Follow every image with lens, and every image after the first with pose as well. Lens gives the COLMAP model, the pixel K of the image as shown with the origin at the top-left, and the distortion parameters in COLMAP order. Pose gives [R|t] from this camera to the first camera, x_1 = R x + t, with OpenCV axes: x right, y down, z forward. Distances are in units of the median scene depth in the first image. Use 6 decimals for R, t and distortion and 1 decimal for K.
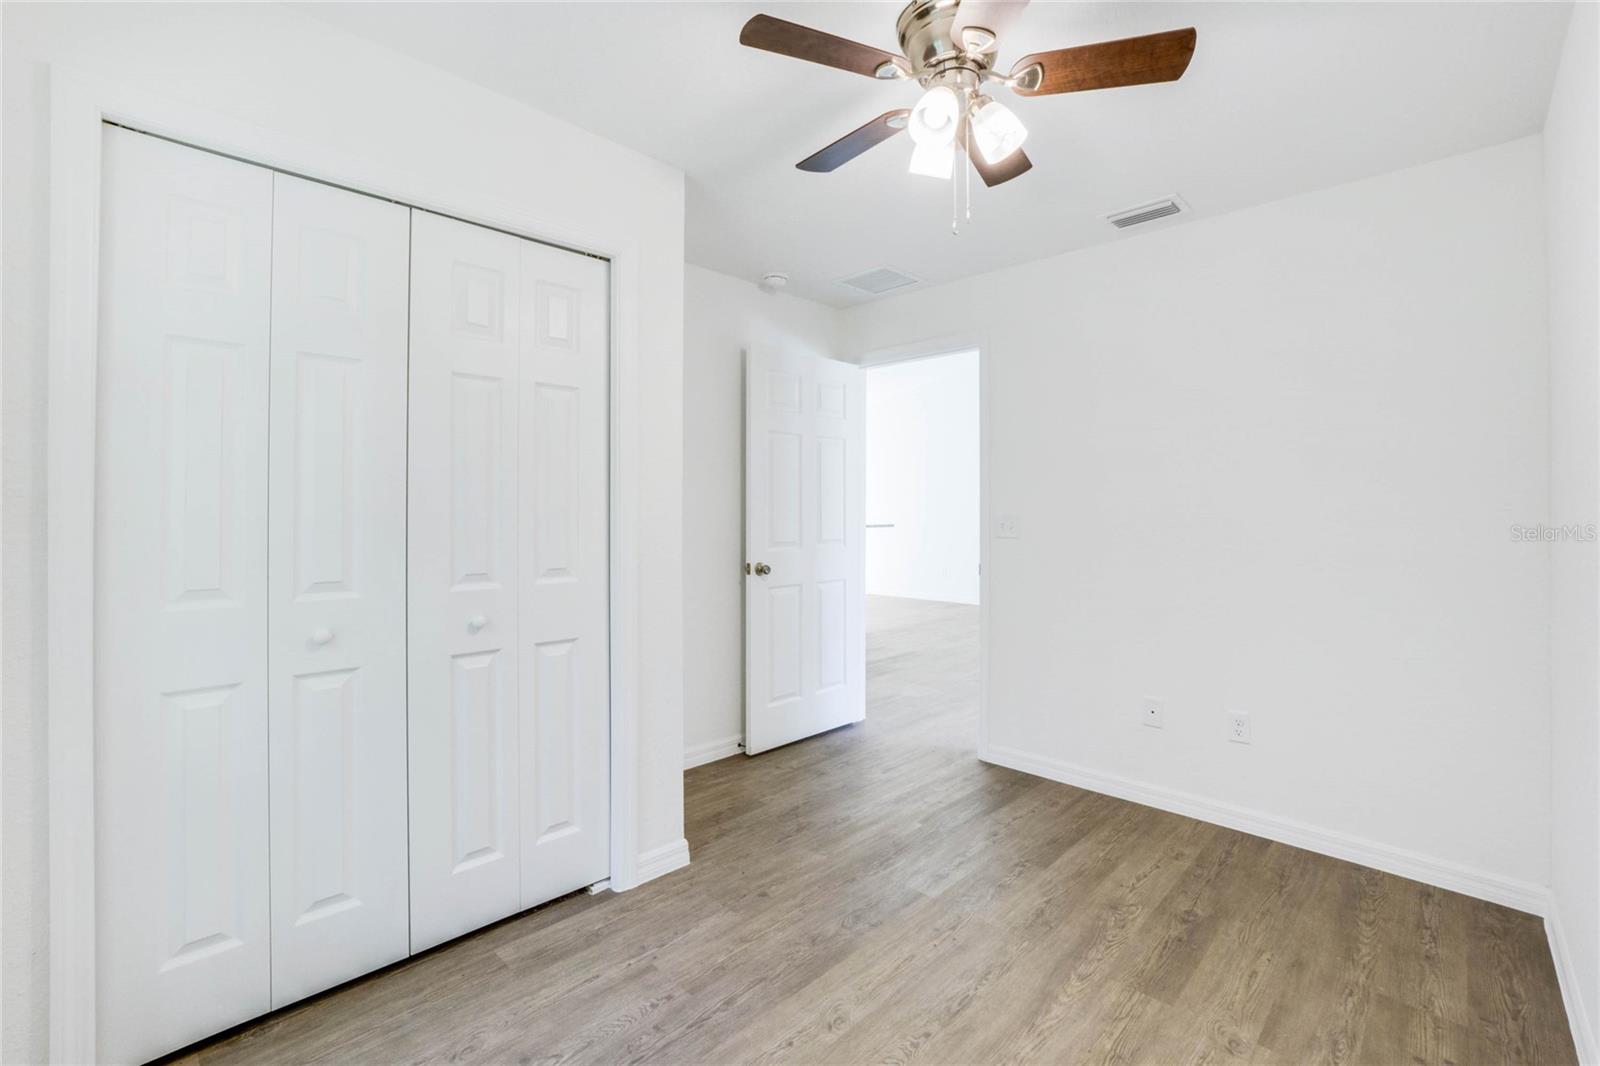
lens RADIAL K [[688.0, 0, 801.6], [0, 688.0, 520.9], [0, 0, 1]] dist [-0.050467, 0.012326]
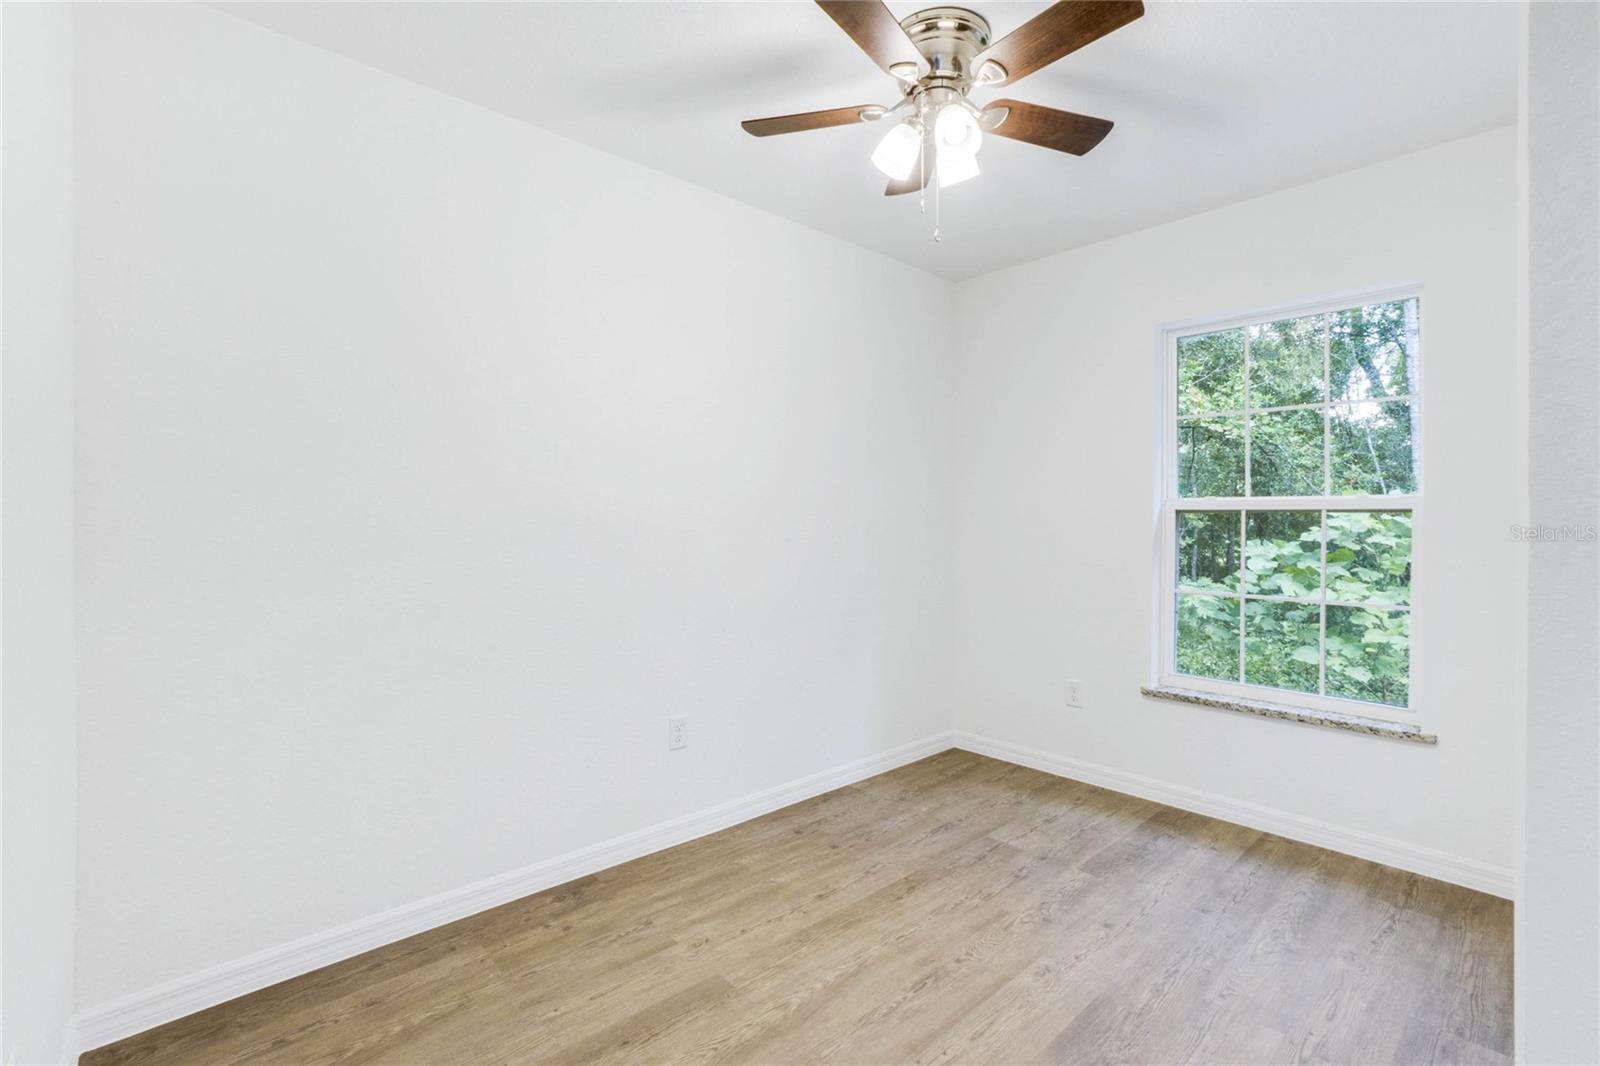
lens RADIAL K [[705.5, 0, 806.4], [0, 705.5, 510.2], [0, 0, 1]] dist [-0.036853, 0.011205]
pose [[-0.998461, -0.002860, 0.055379, 0.354922], [-0.003197, 0.999977, -0.005999, 0.012271], [-0.055361, -0.006167, -0.998447, 2.042860]]
